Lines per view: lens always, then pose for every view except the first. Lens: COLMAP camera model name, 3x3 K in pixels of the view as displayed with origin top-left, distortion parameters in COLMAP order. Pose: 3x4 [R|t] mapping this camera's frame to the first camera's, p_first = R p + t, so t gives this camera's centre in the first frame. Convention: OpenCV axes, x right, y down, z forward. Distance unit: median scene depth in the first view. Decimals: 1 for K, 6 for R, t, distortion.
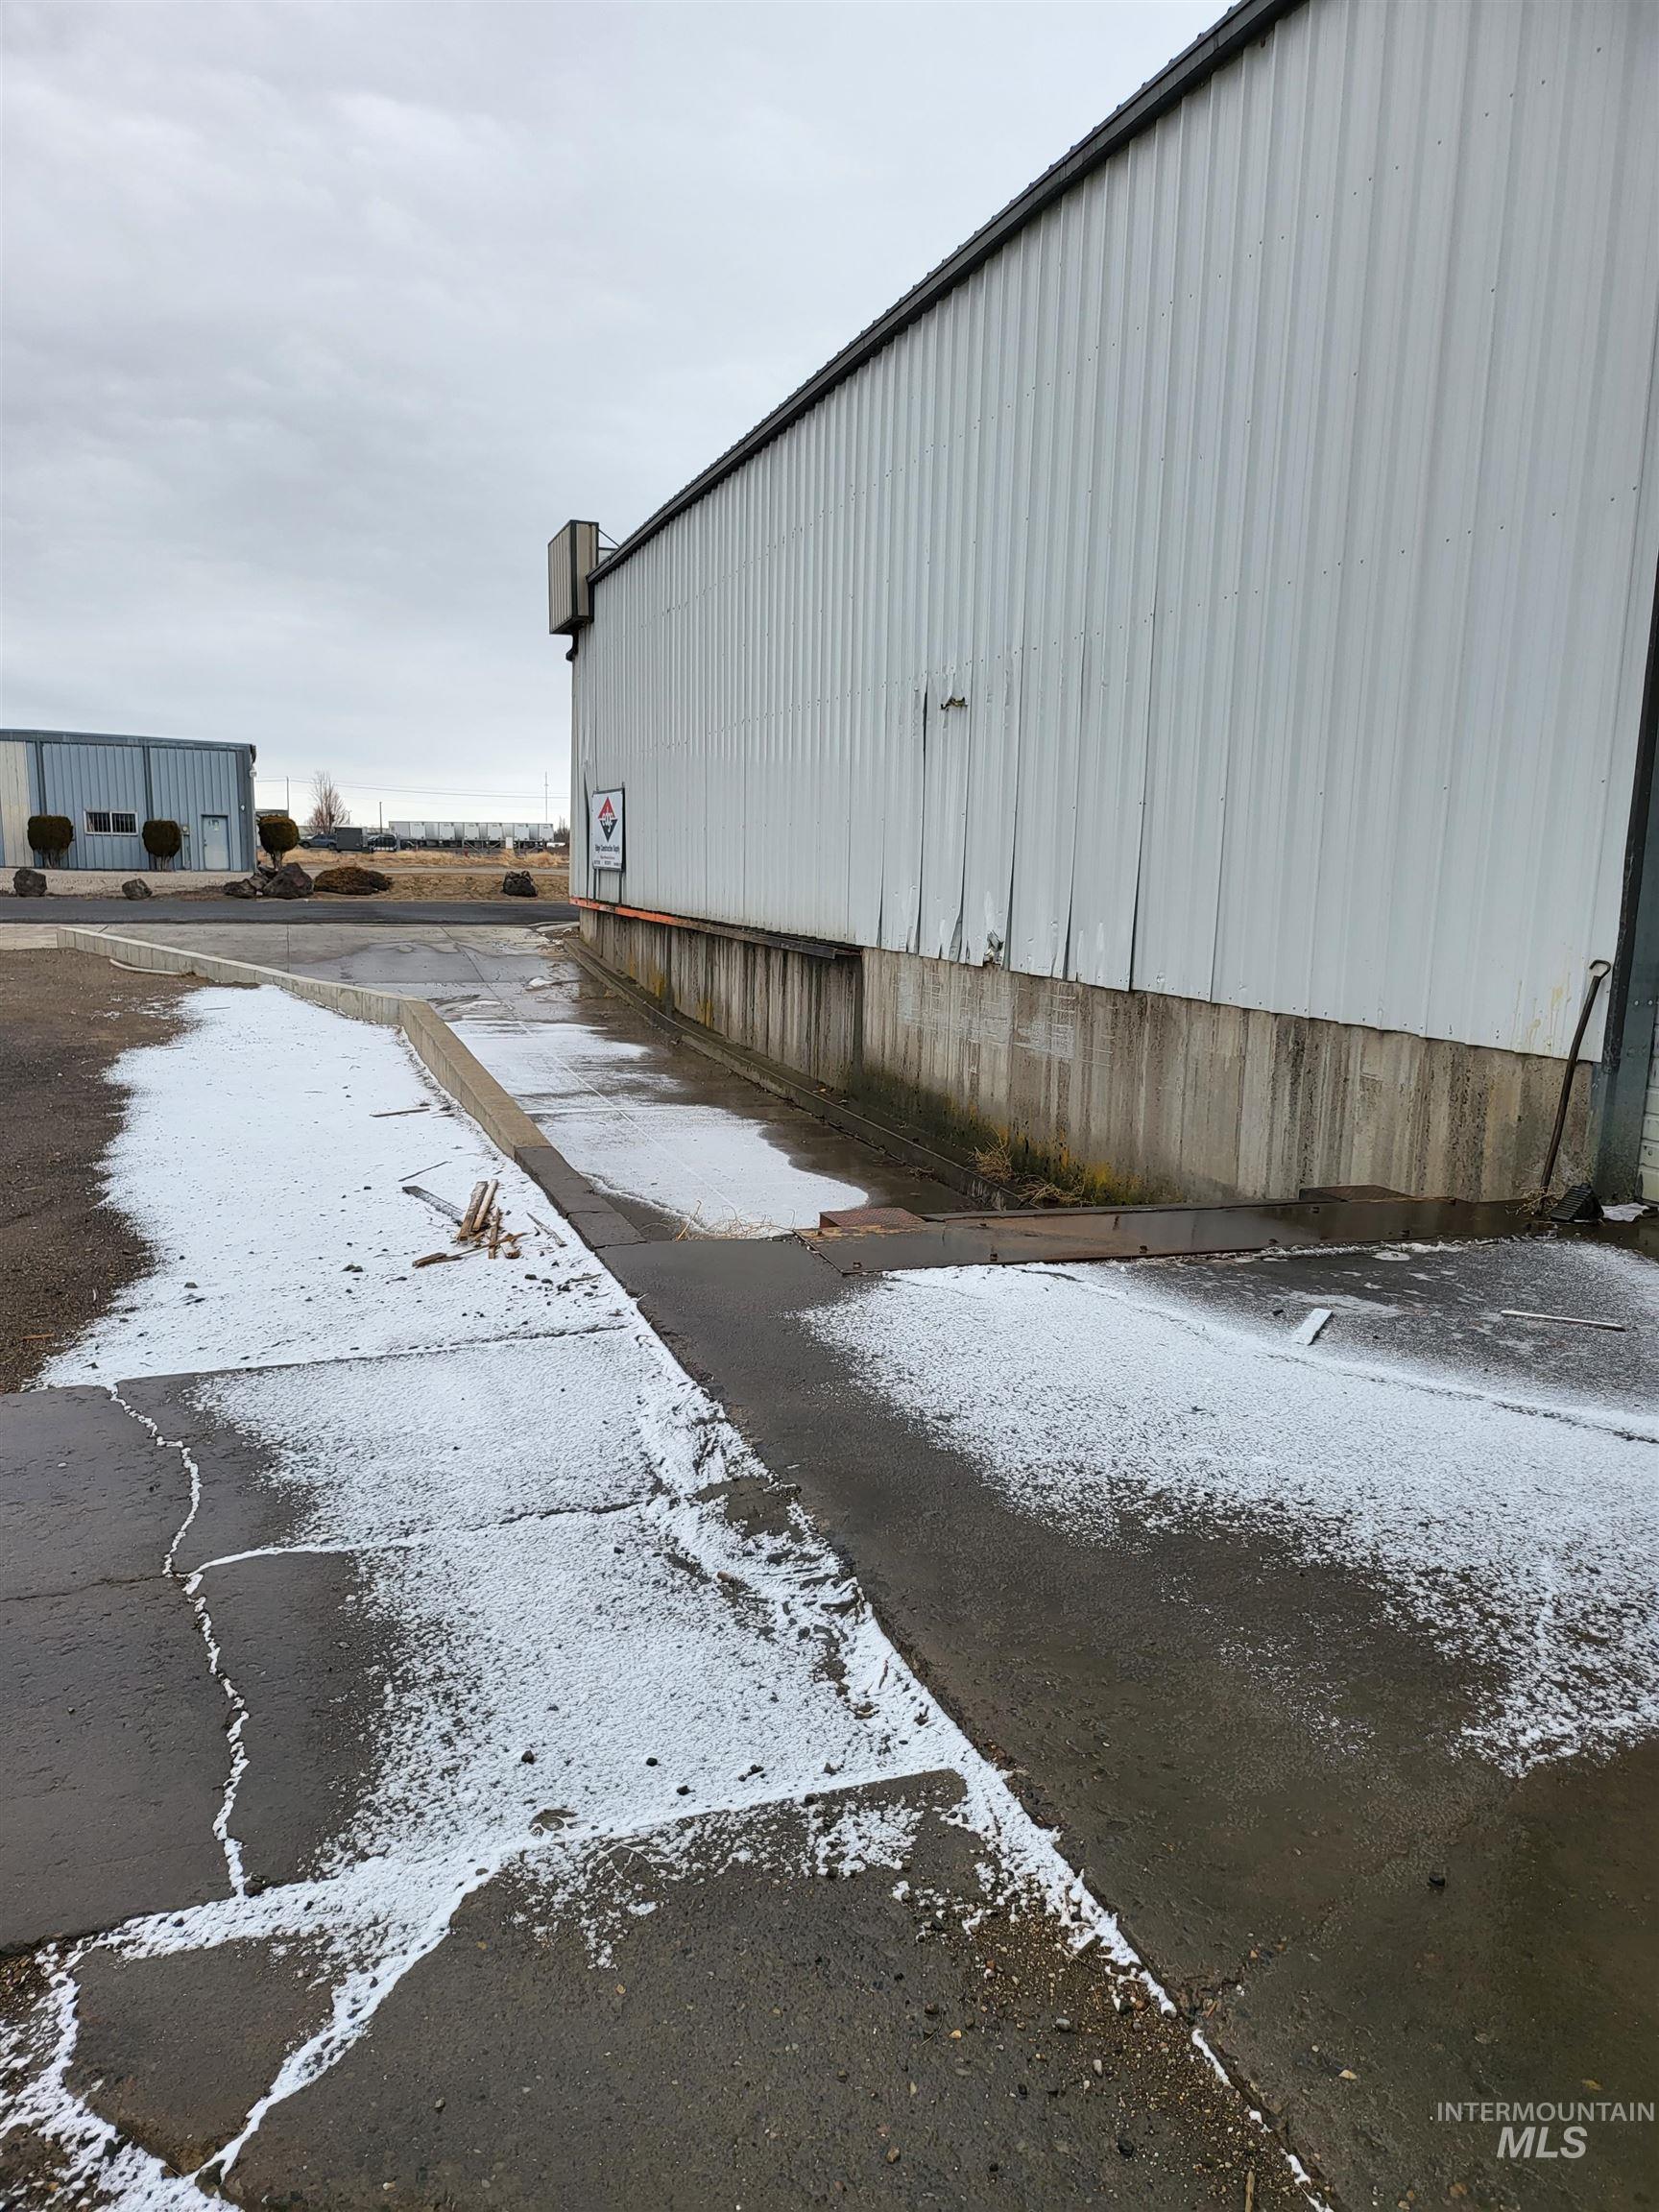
lens RADIAL K [[1531.1, 0, 829.5], [0, 1531.1, 1106.0], [0, 0, 1]] dist [0.063138, -0.066755]
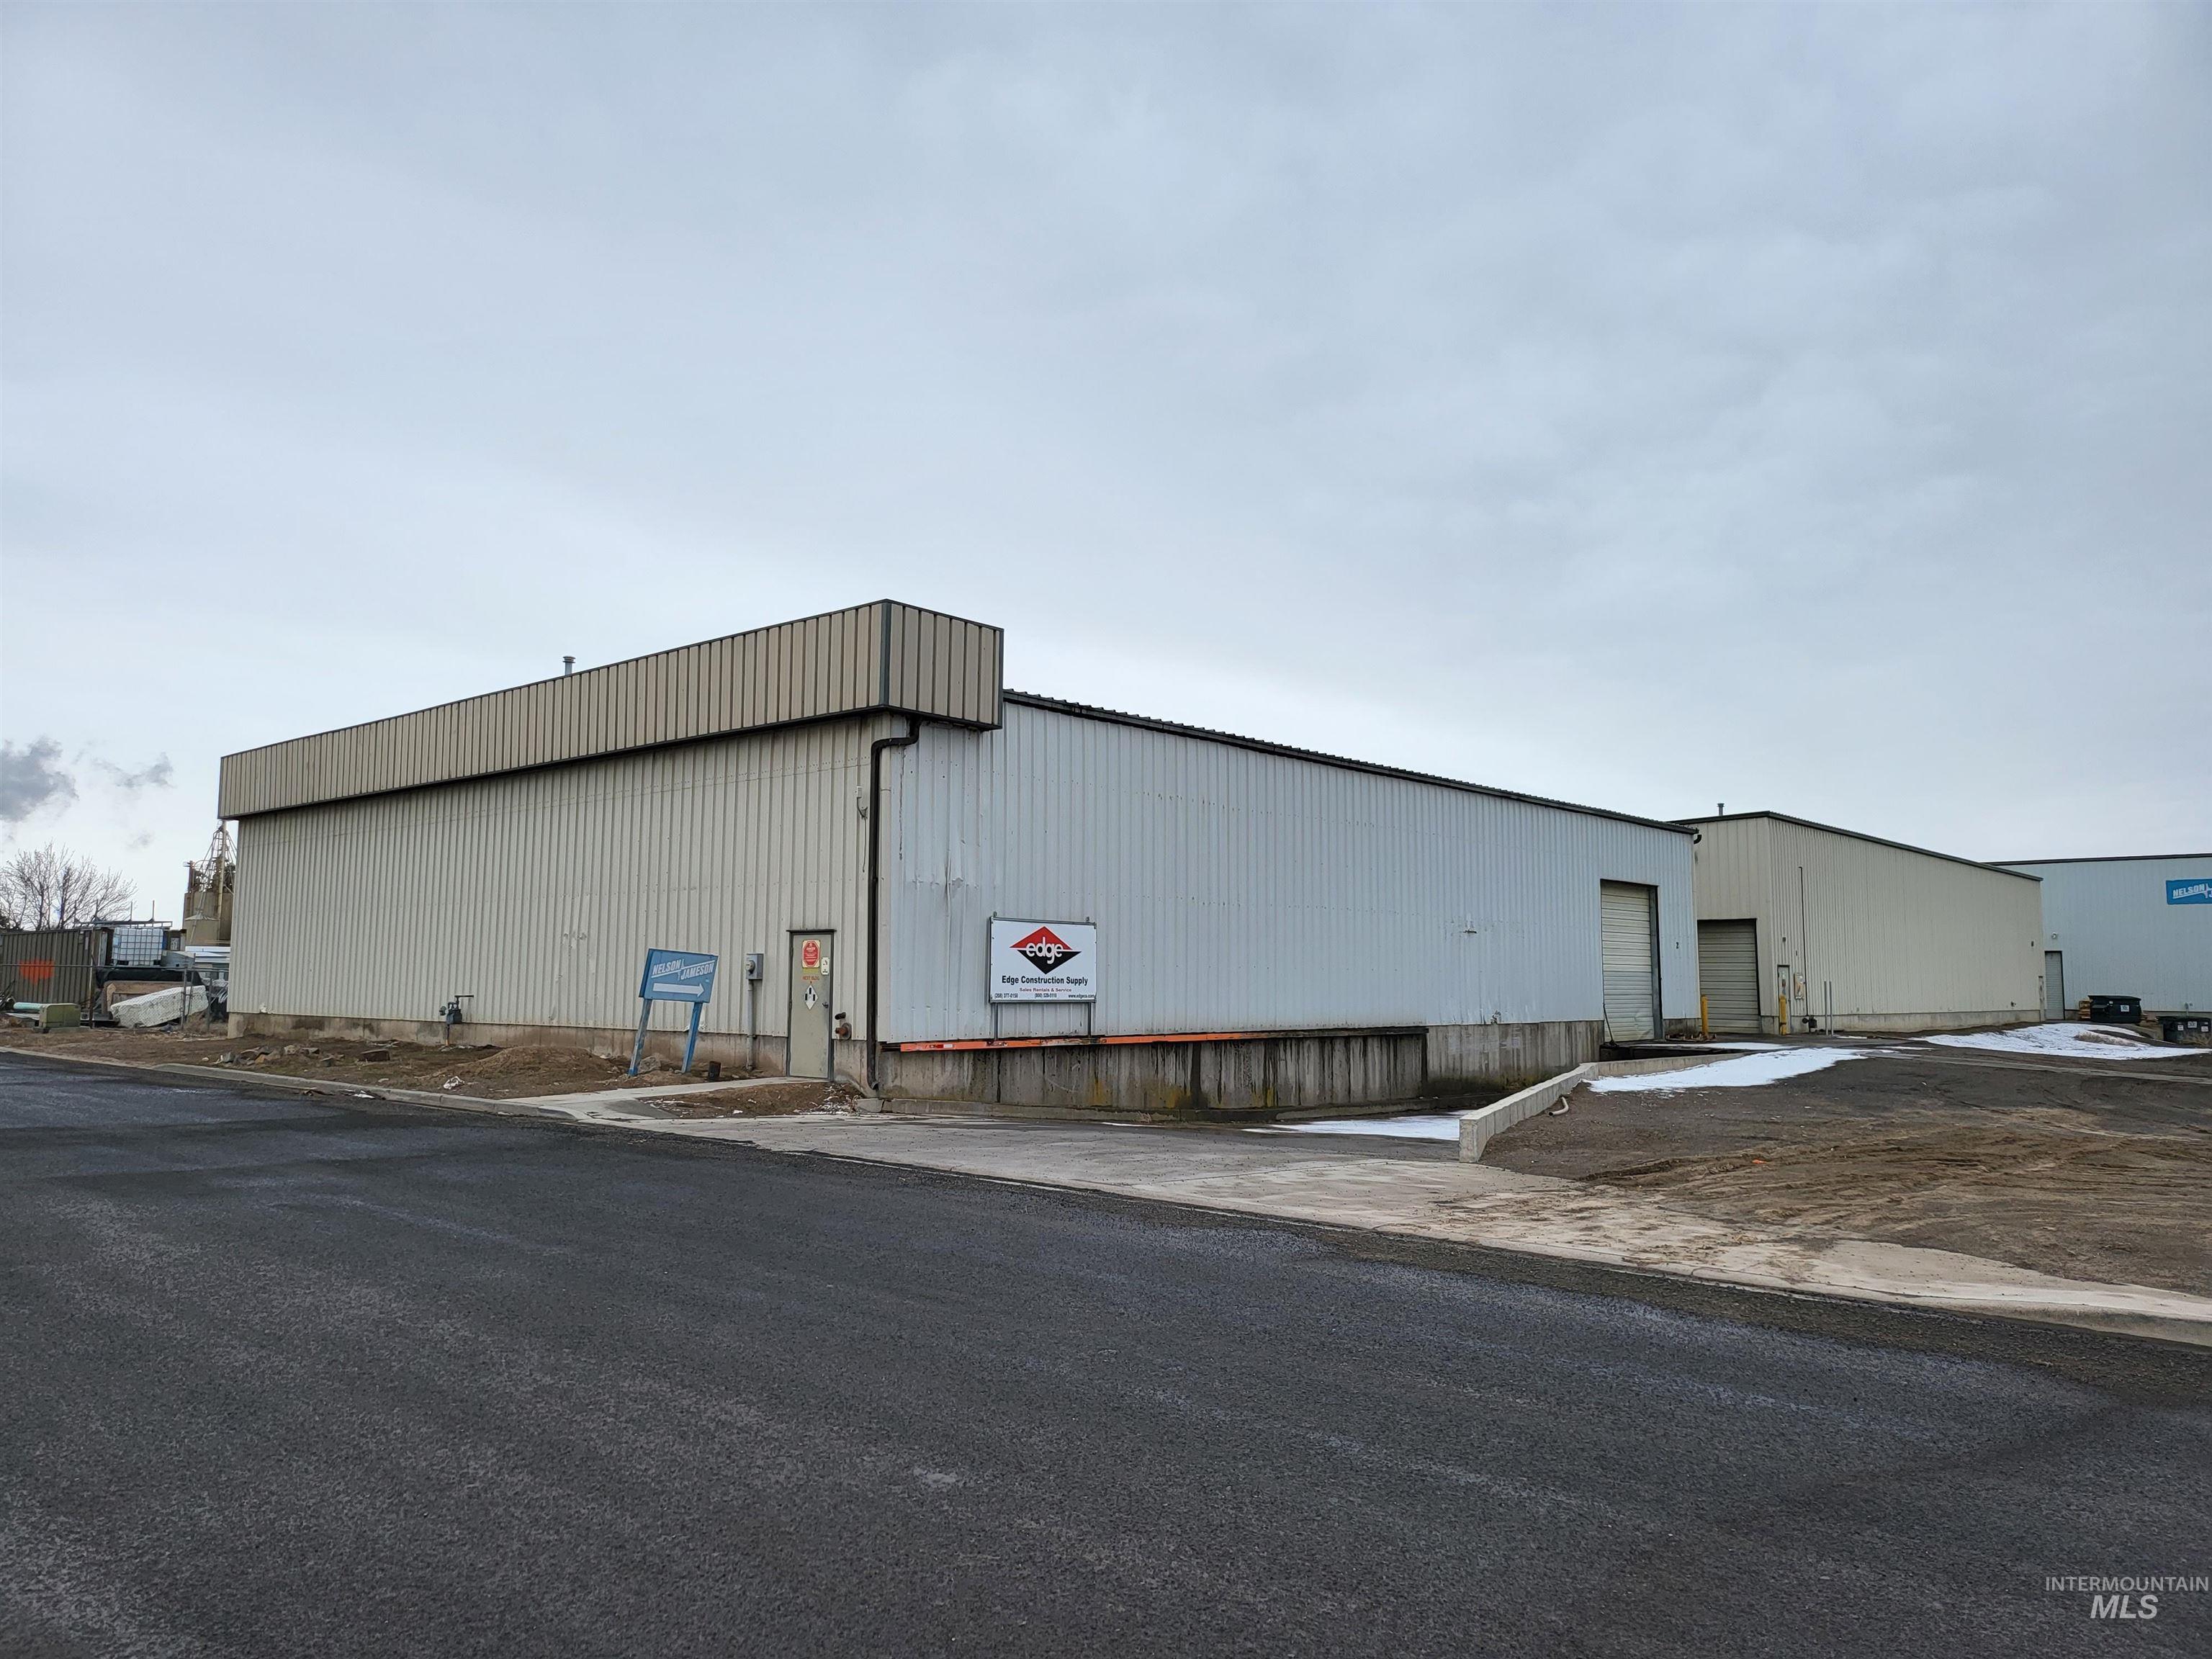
lens RADIAL K [[1531.1, 0, 1114.0], [0, 1531.1, 804.3], [0, 0, 1]] dist [0.063138, -0.066755]
pose [[-0.484158, 0.068000, 0.872334, -1.943945], [0.116989, 0.993055, -0.012480, -0.504354], [-0.867124, 0.096011, -0.488750, 2.743762]]
